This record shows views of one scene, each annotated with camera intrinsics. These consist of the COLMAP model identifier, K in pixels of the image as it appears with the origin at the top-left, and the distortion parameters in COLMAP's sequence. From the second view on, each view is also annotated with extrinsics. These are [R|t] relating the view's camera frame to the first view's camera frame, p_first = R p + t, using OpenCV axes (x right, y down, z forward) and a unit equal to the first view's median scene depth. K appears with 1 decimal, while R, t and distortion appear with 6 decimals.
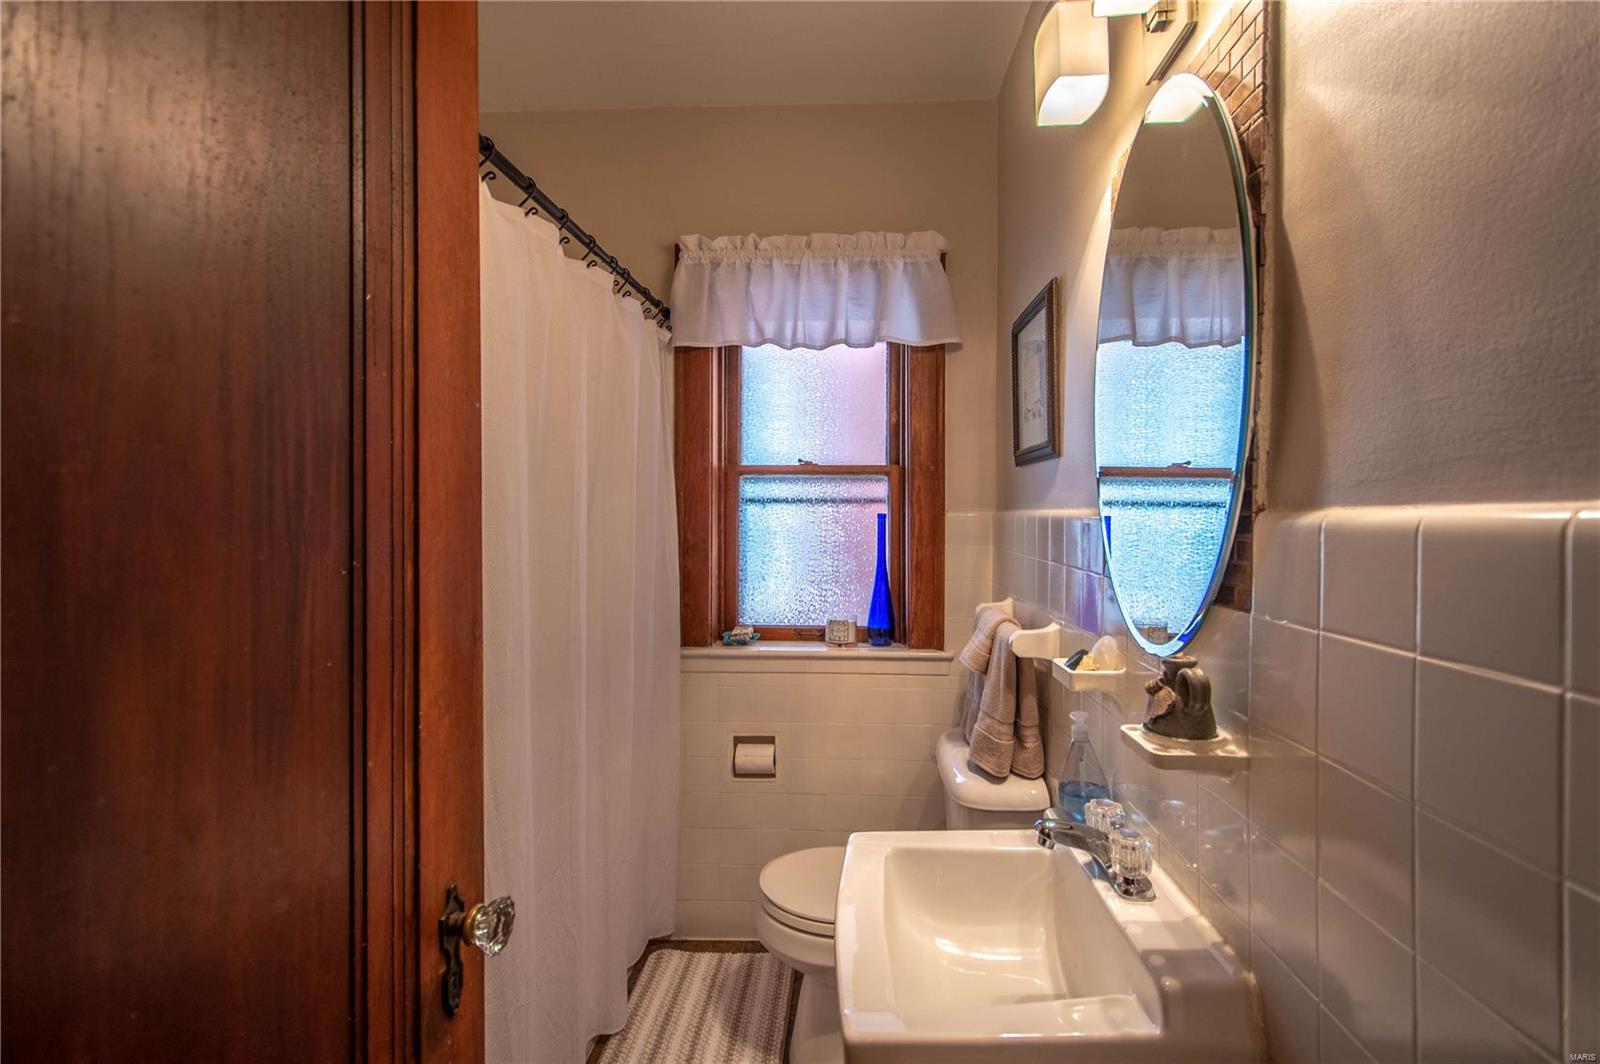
lens RADIAL K [[703.4, 0, 916.3], [0, 703.4, 480.9], [0, 0, 1]] dist [0.016937, -0.005387]
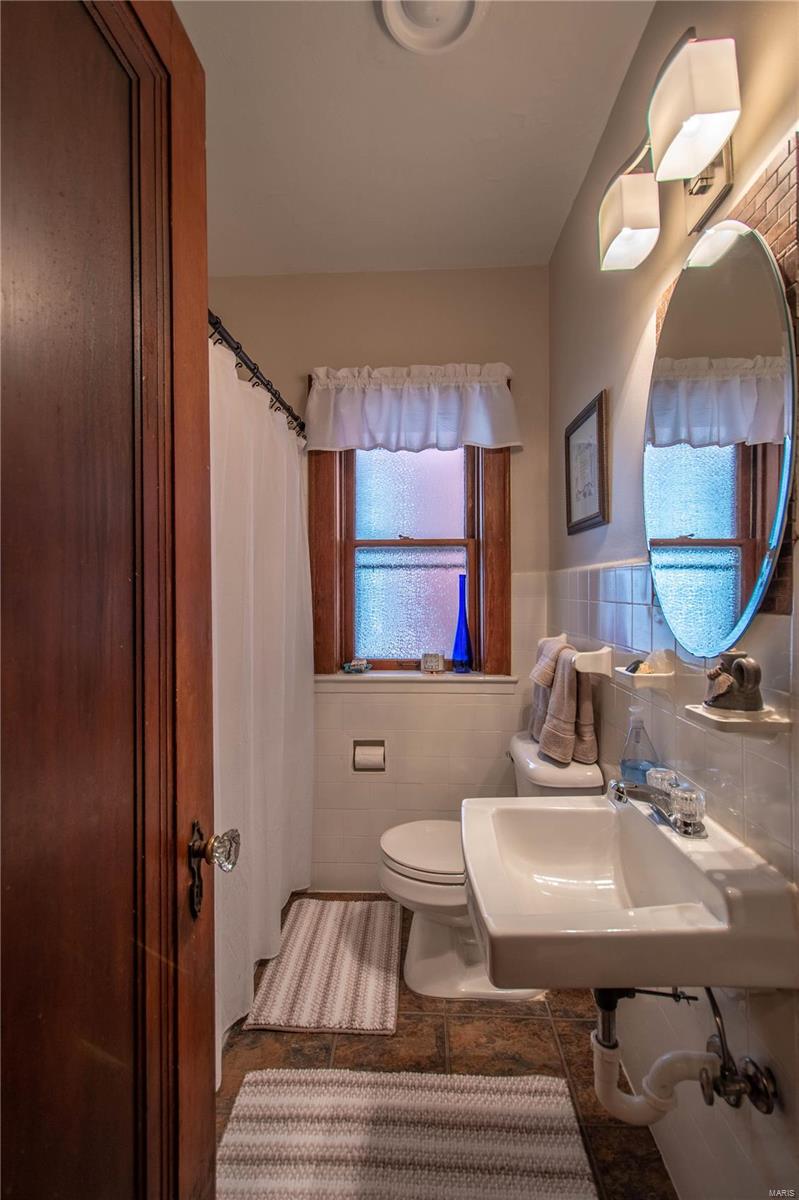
lens RADIAL K [[527.5, 0, 396.7], [0, 527.5, 603.8], [0, 0, 1]] dist [0.016937, -0.005387]
pose [[0.999986, -0.004861, -0.002094, -0.224542], [0.004853, 0.999982, -0.003563, 0.136762], [0.002111, 0.003552, 0.999991, -0.006992]]
